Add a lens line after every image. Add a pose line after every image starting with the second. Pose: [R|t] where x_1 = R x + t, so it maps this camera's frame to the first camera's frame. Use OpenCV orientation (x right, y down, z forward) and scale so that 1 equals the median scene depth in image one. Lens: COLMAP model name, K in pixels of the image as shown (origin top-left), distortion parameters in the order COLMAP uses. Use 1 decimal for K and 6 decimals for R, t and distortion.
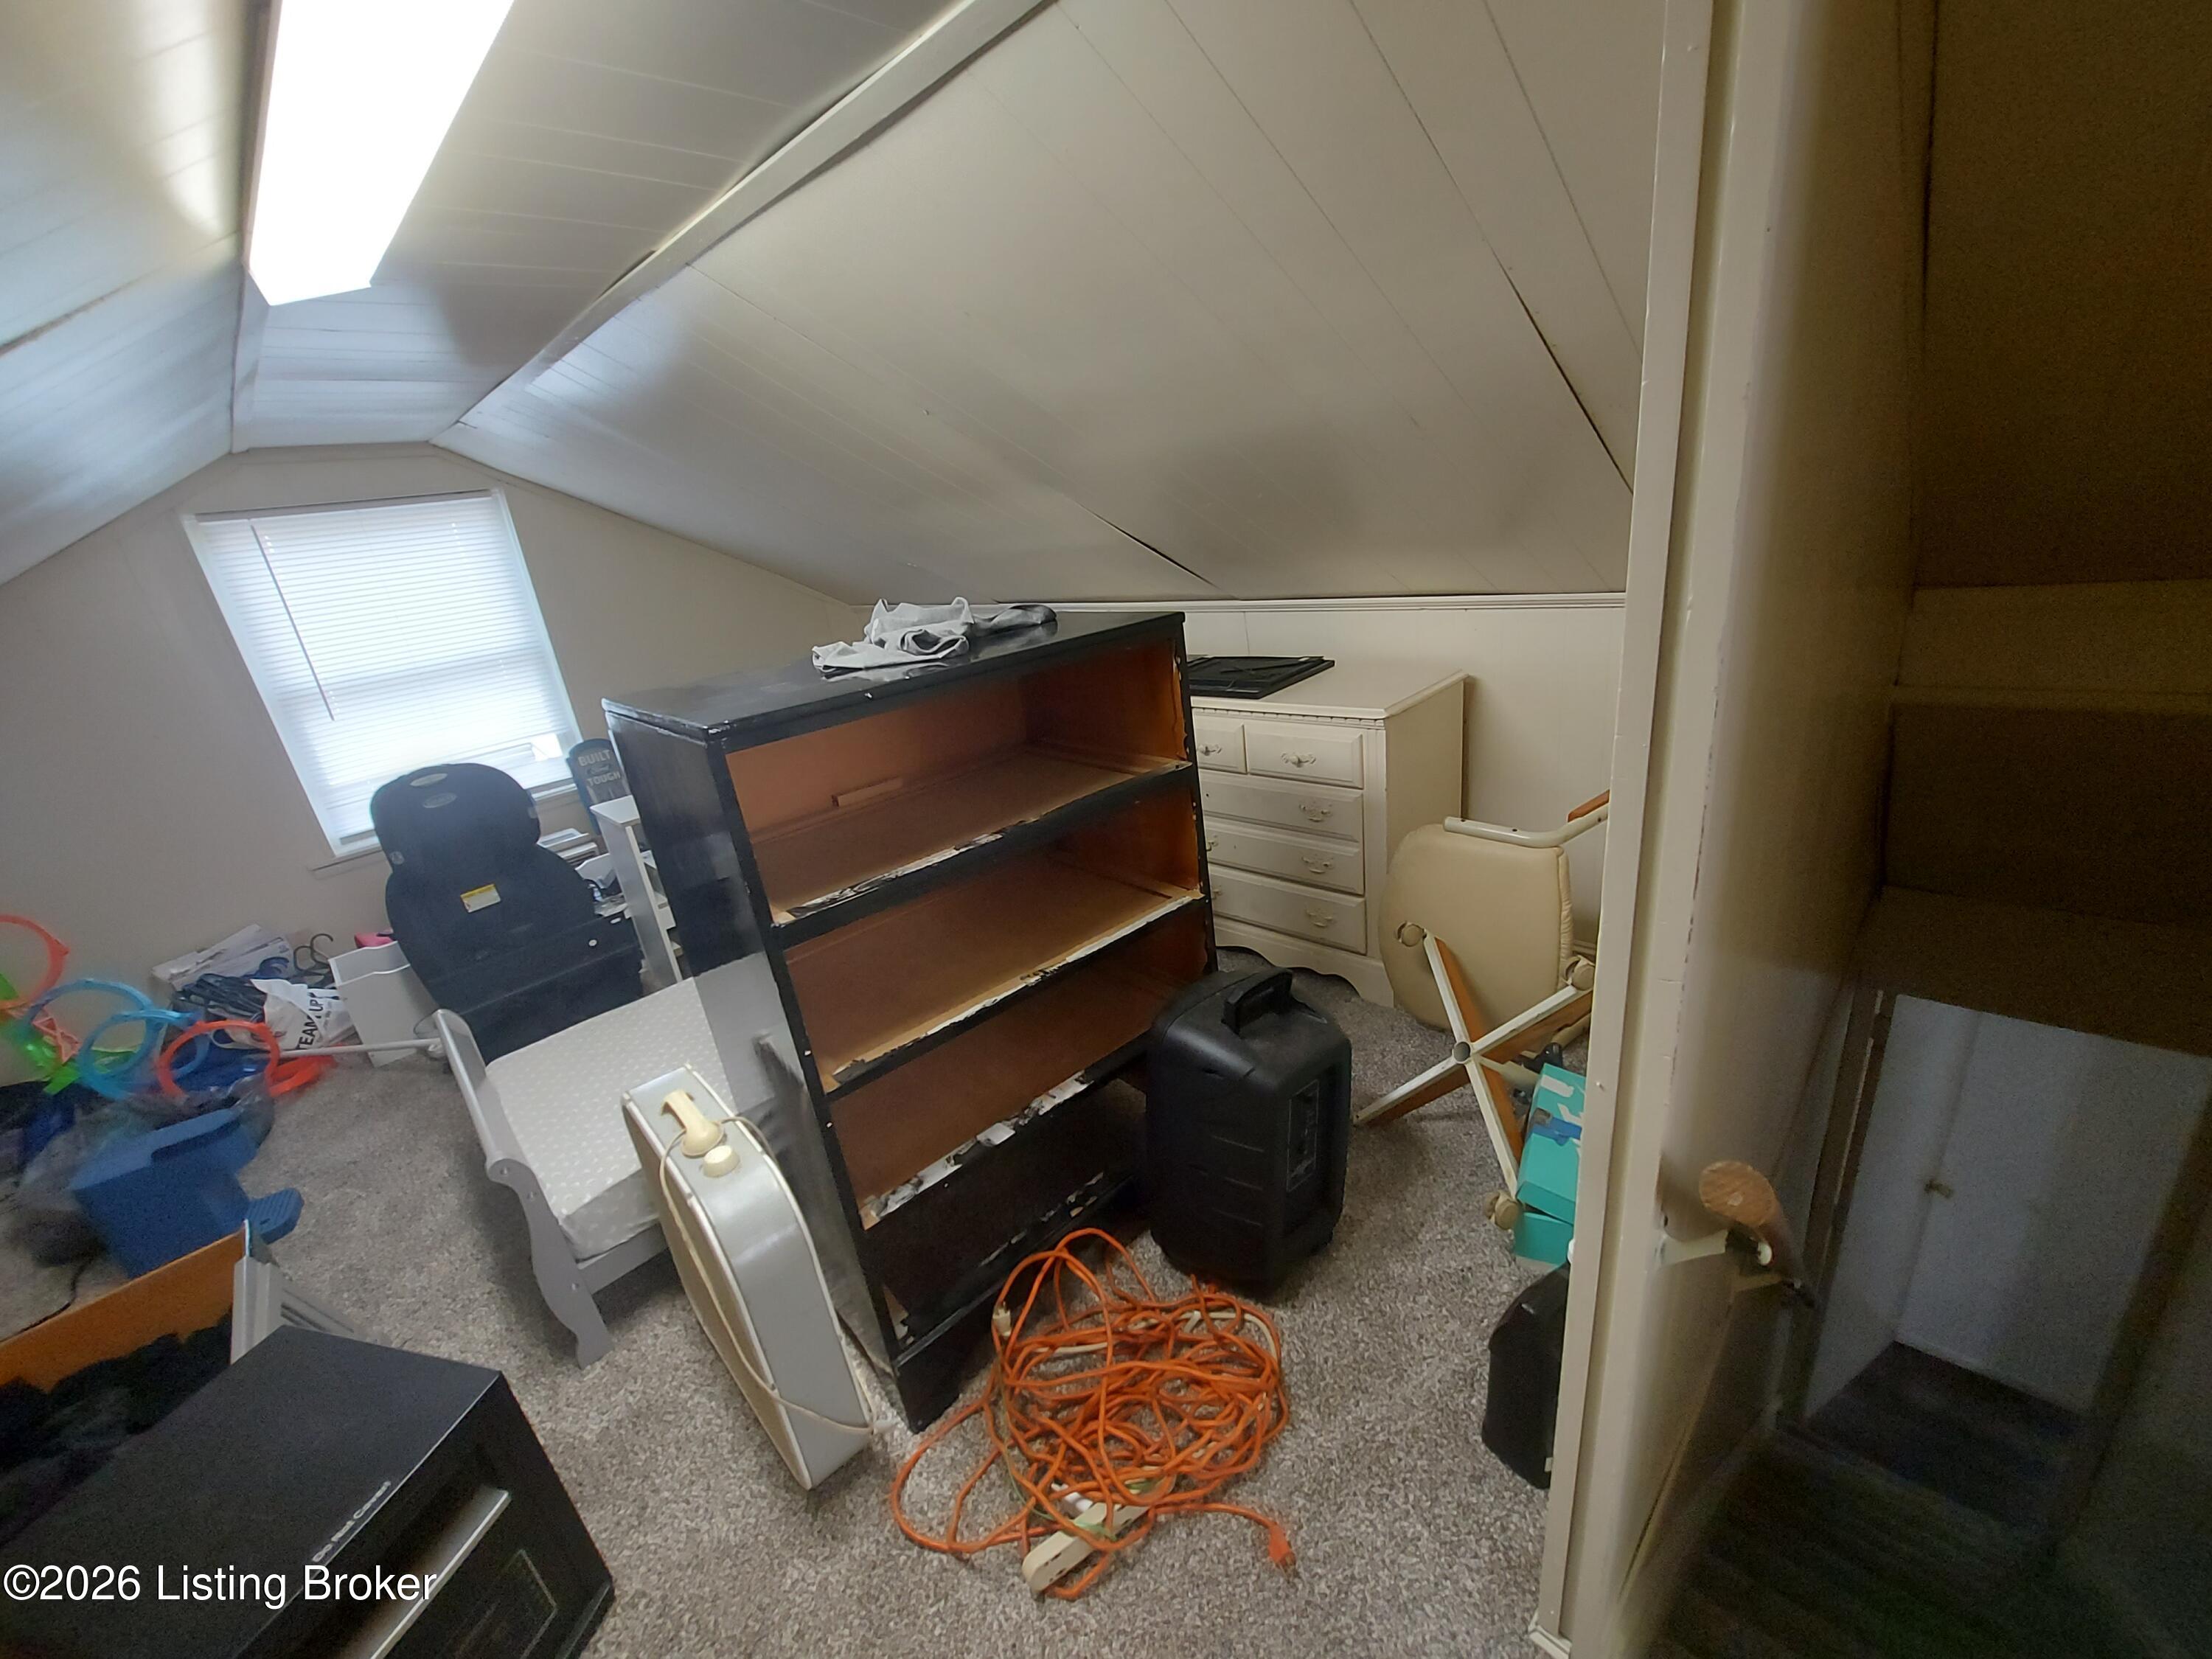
lens RADIAL K [[886.1, 0, 1106.0], [0, 886.1, 829.5], [0, 0, 1]] dist [0.000204, -0.014105]
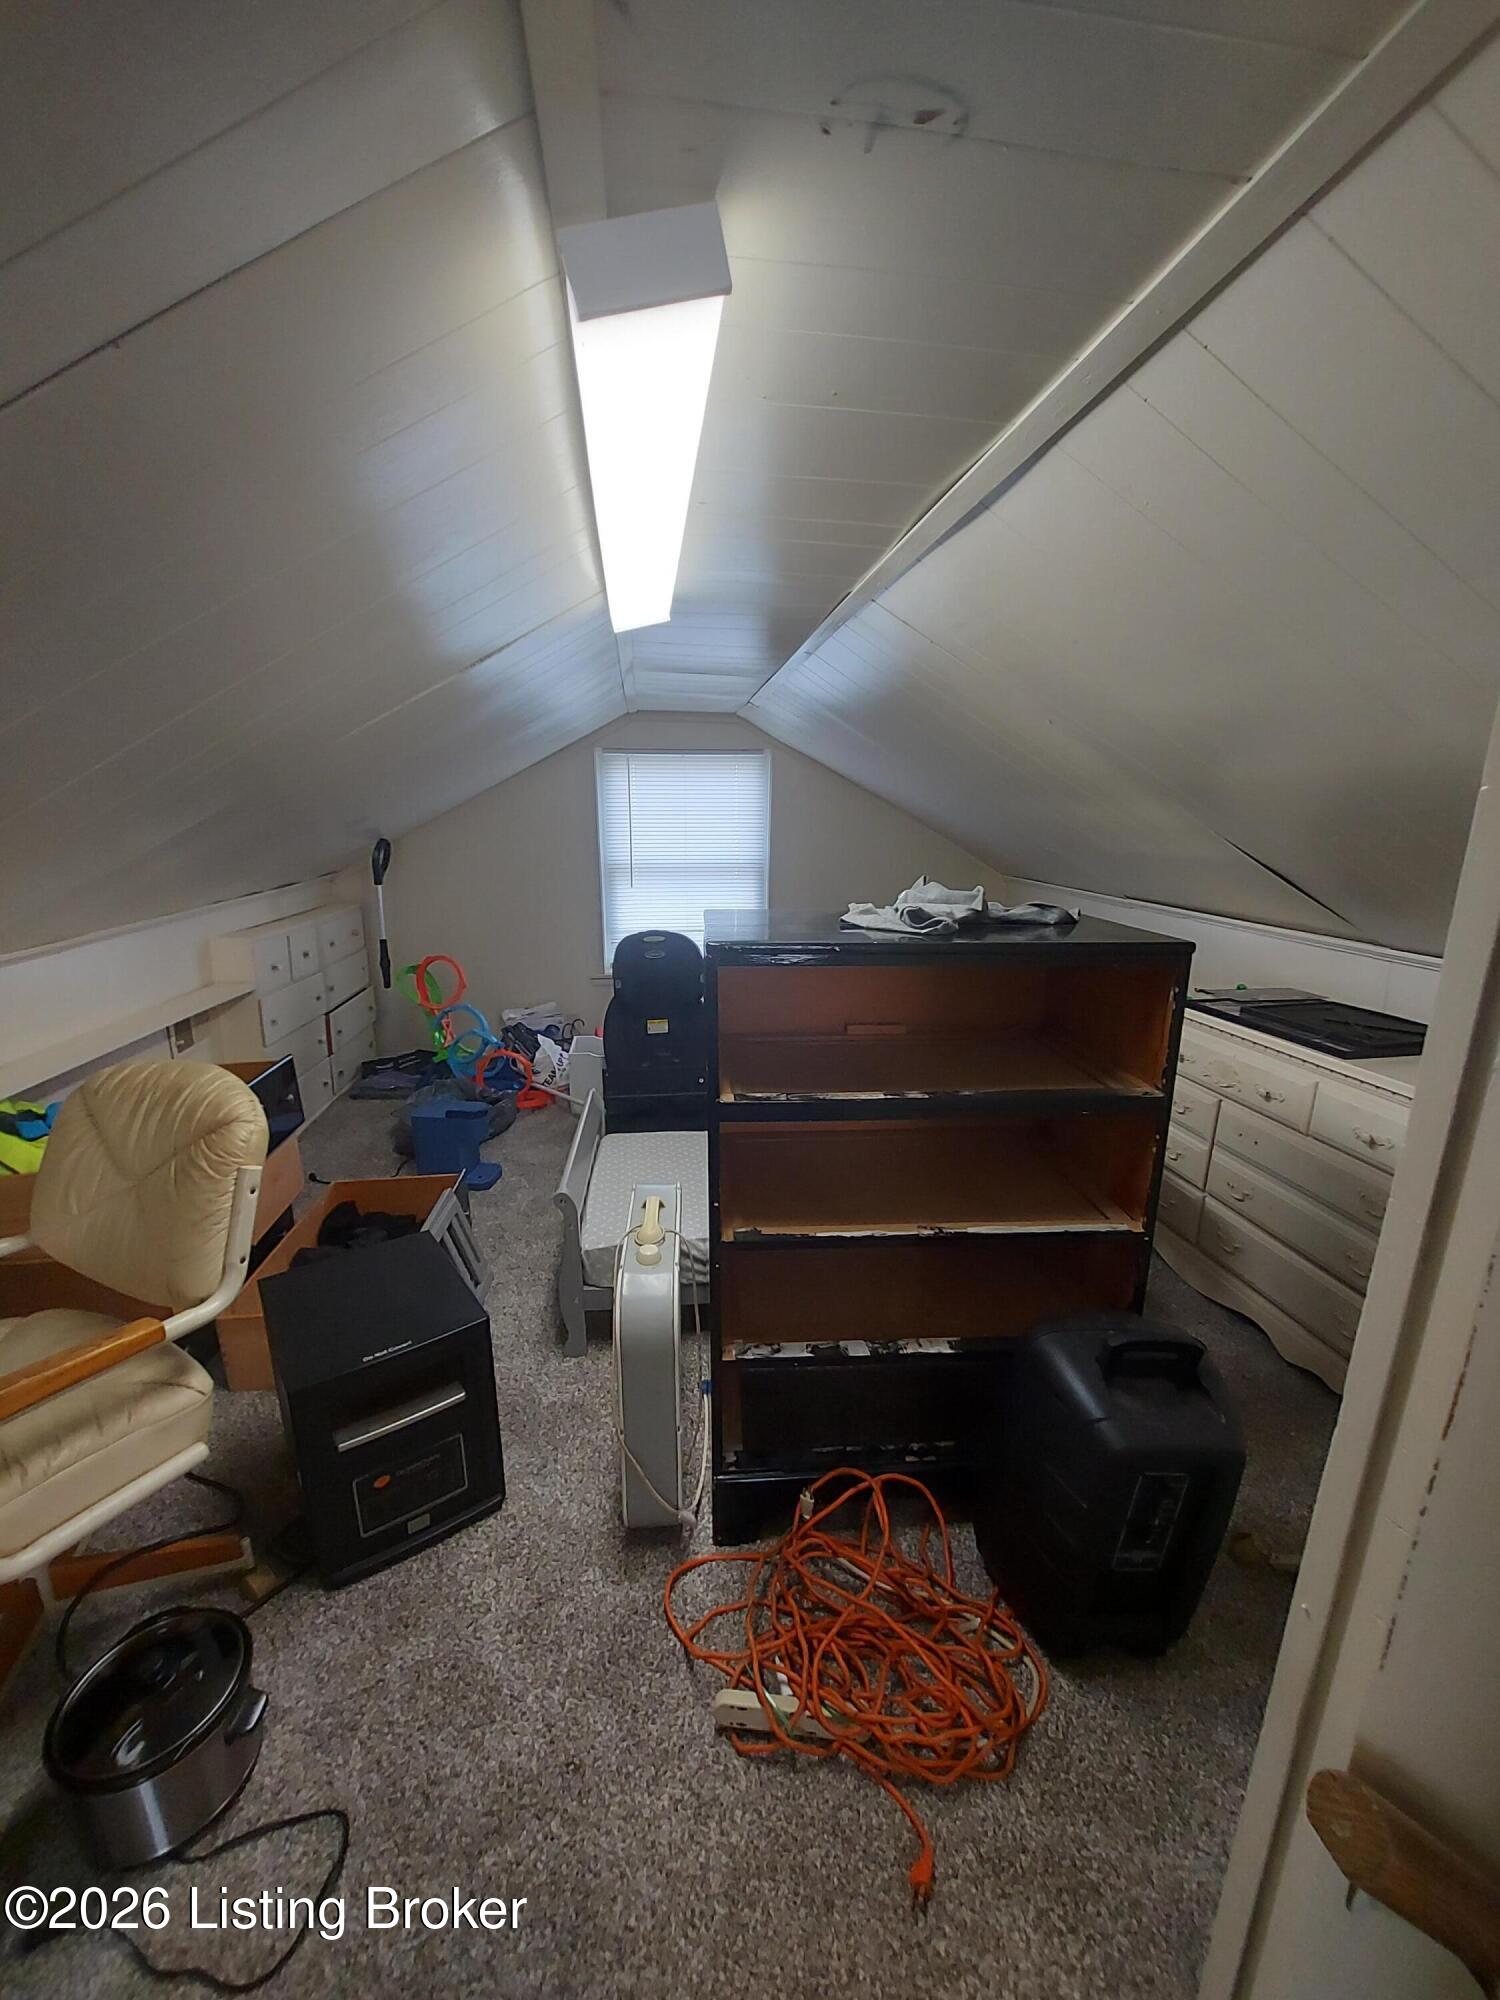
lens RADIAL K [[805.9, 0, 742.0], [0, 805.9, 1008.5], [0, 0, 1]] dist [-0.029076, 0.005528]
pose [[0.770650, 0.268044, -0.578145, 0.231949], [-0.307856, 0.950943, 0.030521, -0.051960], [0.557964, 0.154464, 0.815363, 0.022164]]
